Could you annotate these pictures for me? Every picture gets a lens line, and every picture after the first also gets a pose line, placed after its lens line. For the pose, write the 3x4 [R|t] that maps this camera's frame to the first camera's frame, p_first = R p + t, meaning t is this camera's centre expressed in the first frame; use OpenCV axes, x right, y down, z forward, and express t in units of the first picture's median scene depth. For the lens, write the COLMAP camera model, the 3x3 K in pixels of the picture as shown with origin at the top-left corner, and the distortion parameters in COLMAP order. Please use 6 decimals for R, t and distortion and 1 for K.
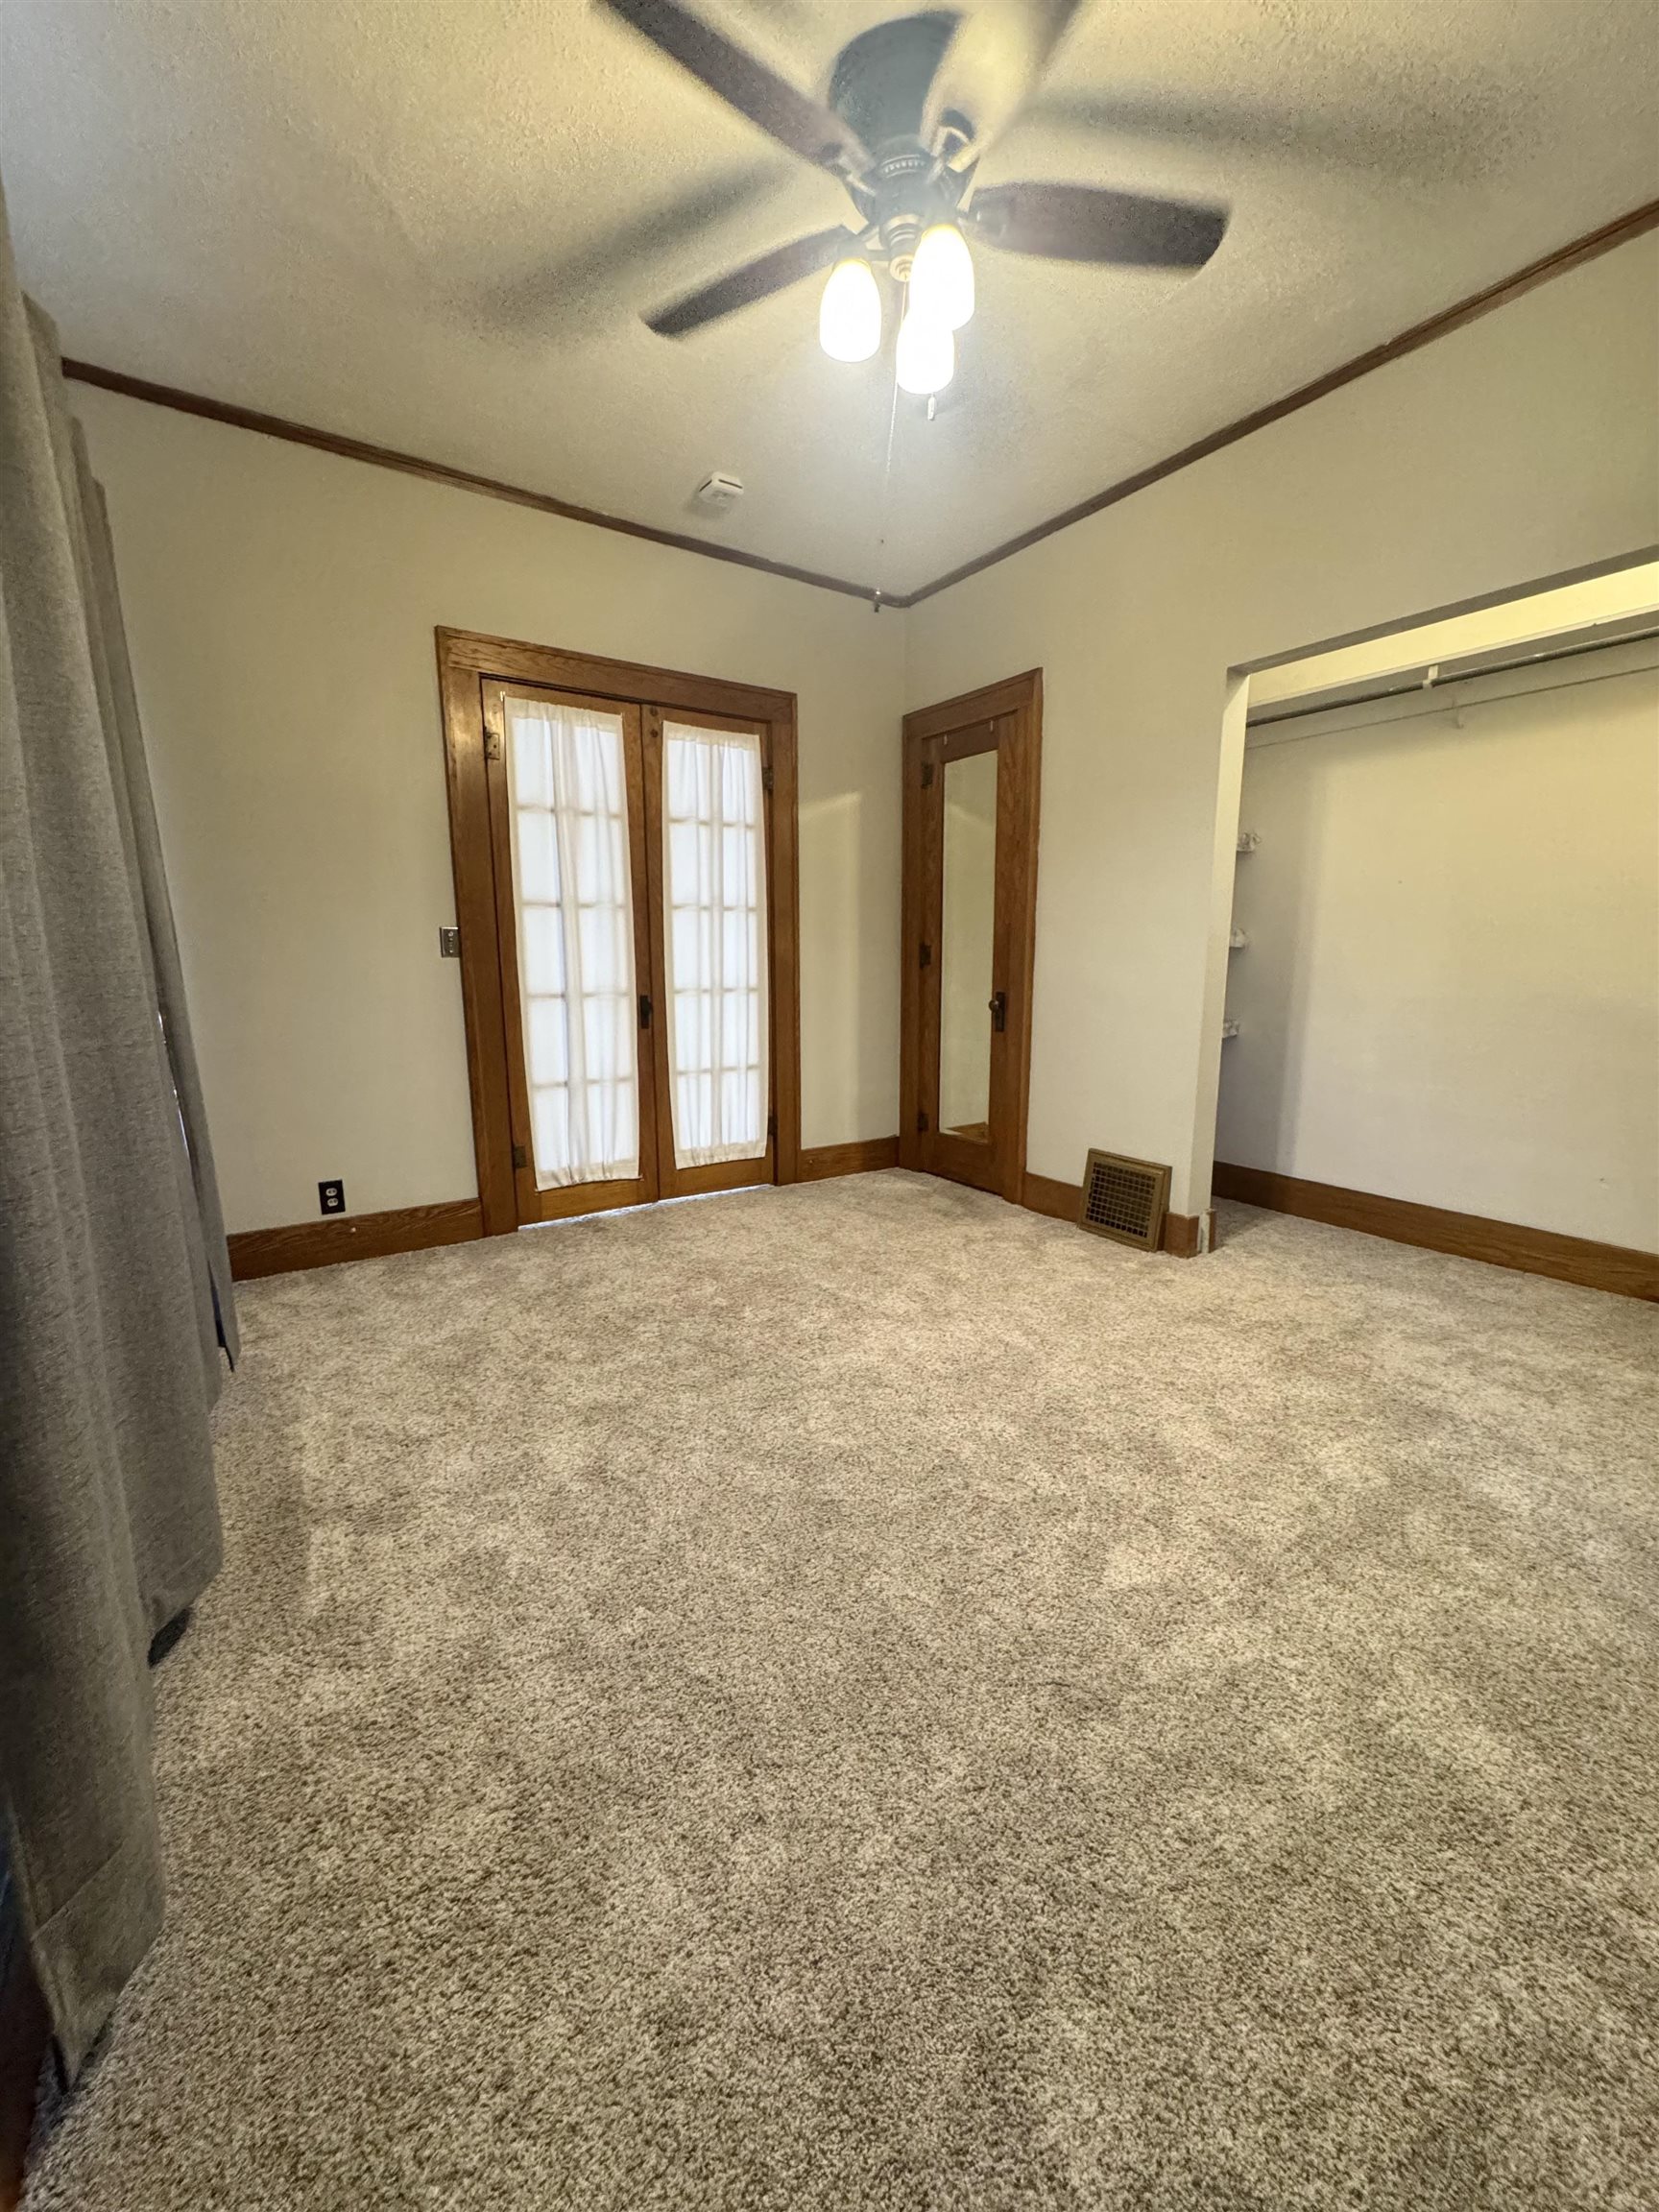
lens RADIAL K [[878.9, 0, 837.6], [0, 878.9, 1109.3], [0, 0, 1]] dist [-0.000822, 0.000319]
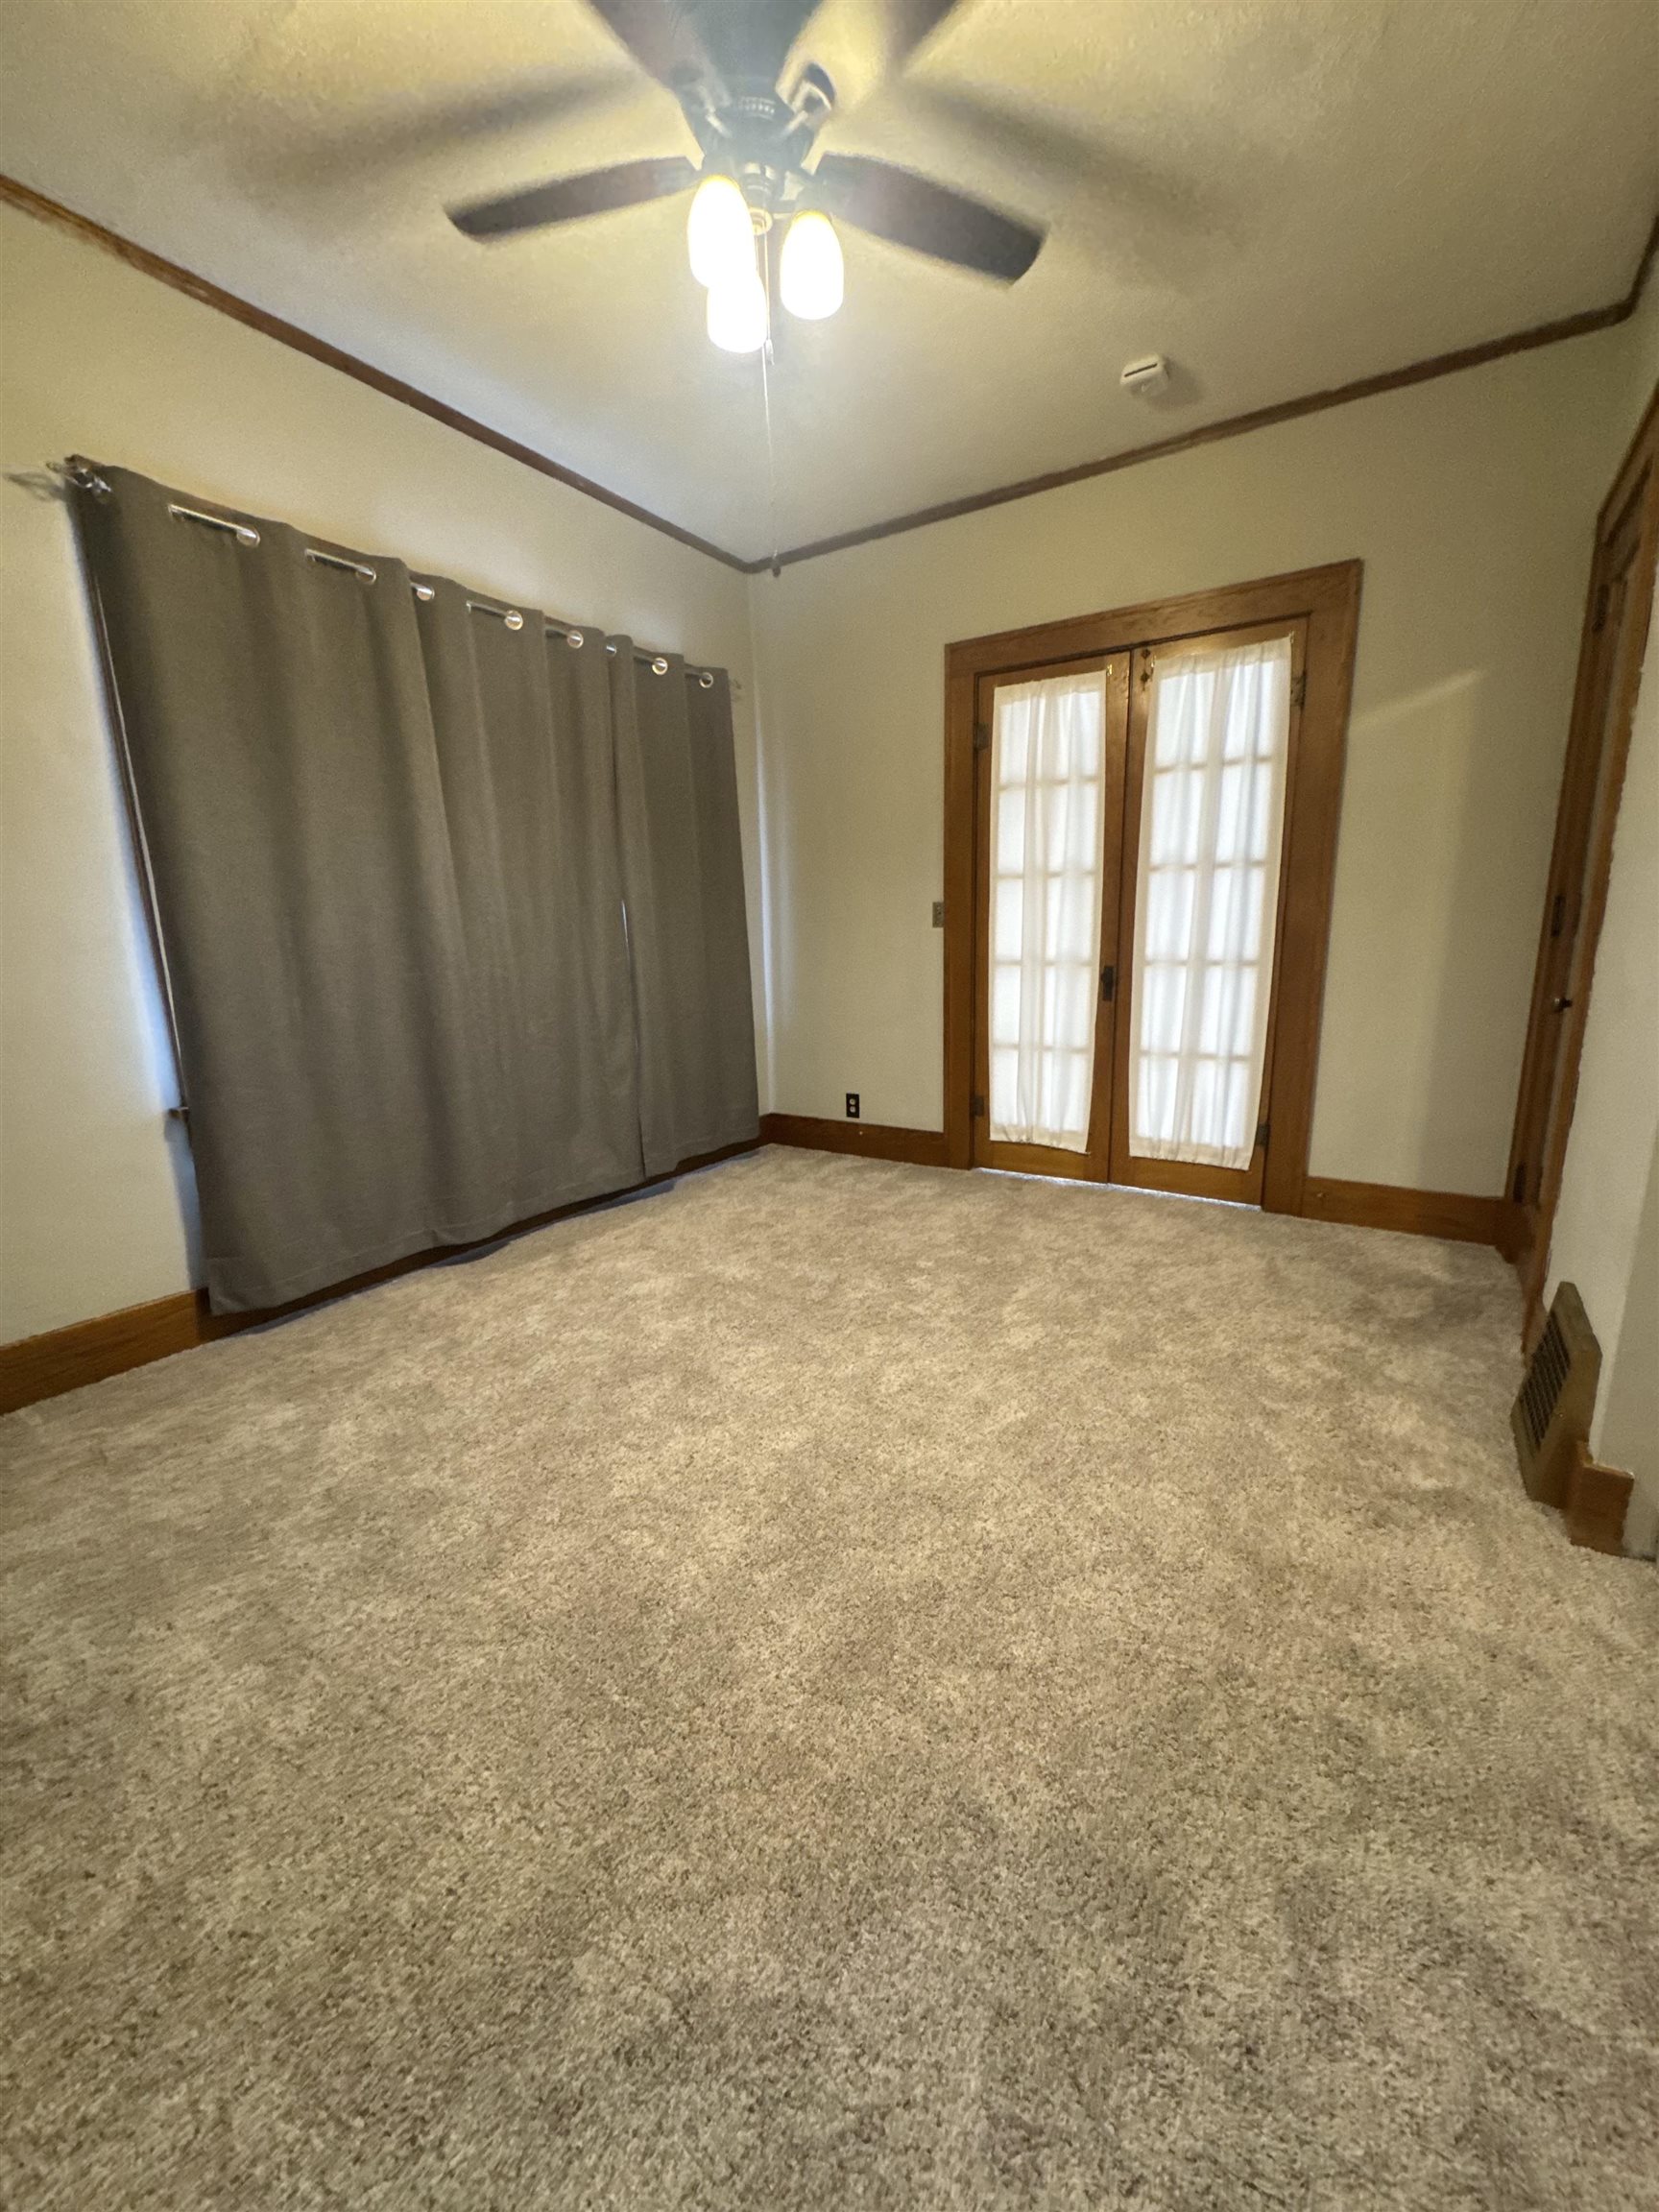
lens RADIAL K [[878.9, 0, 837.6], [0, 878.9, 1109.3], [0, 0, 1]] dist [-0.000822, 0.000319]
pose [[0.393252, 0.181247, -0.901389, 0.579835], [-0.142873, 0.980515, 0.134825, -0.067120], [0.908262, 0.075763, 0.411484, 0.376188]]
